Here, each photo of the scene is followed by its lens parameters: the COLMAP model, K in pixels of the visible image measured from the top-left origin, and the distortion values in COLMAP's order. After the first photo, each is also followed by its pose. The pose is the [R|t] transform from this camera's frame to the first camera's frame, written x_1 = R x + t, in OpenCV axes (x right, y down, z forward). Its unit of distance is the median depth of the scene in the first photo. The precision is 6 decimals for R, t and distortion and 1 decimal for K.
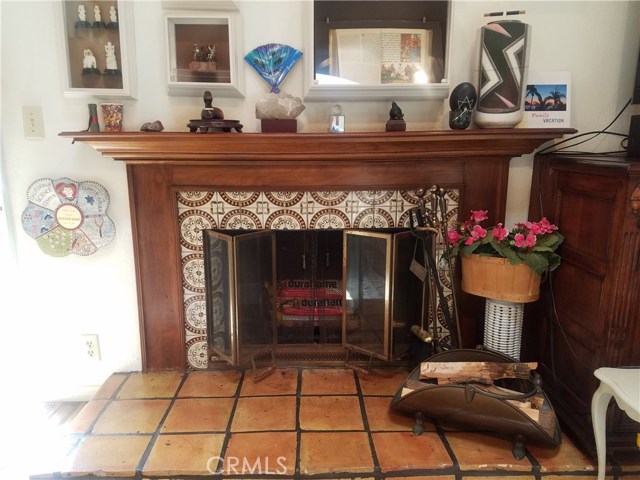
lens RADIAL K [[495.6, 0, 317.4], [0, 495.6, 261.6], [0, 0, 1]] dist [0.146894, -0.218200]
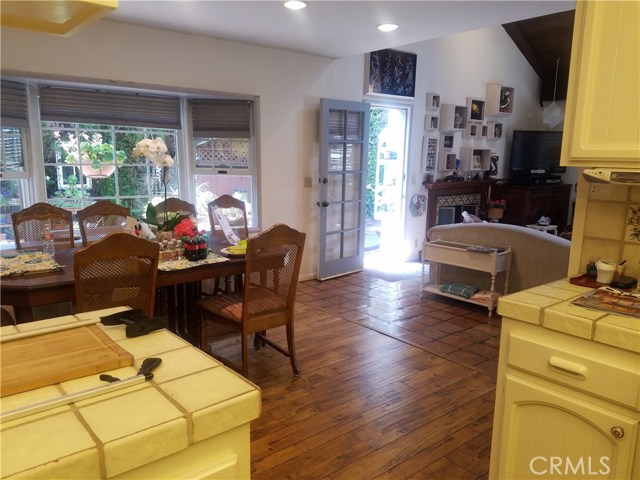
lens RADIAL K [[495.6, 0, 317.4], [0, 495.6, 261.6], [0, 0, 1]] dist [0.146894, -0.218200]
pose [[0.780696, -0.118980, 0.613479, -3.251522], [0.123535, 0.991718, 0.035129, 0.093266], [-0.612578, 0.048361, 0.788929, -1.328612]]
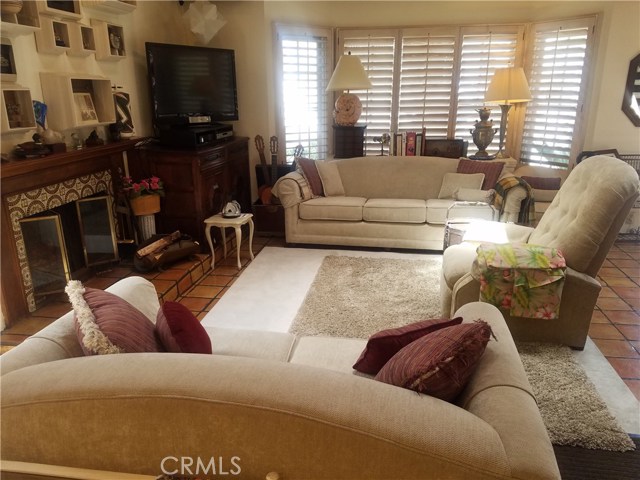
lens RADIAL K [[485.0, 0, 321.5], [0, 485.0, 261.5], [0, 0, 1]] dist [0.006026, -0.057779]
pose [[0.175273, -0.321296, 0.930617, -1.497312], [0.218390, 0.934389, 0.281467, -0.158242], [-0.959992, 0.153904, 0.233941, -0.209637]]
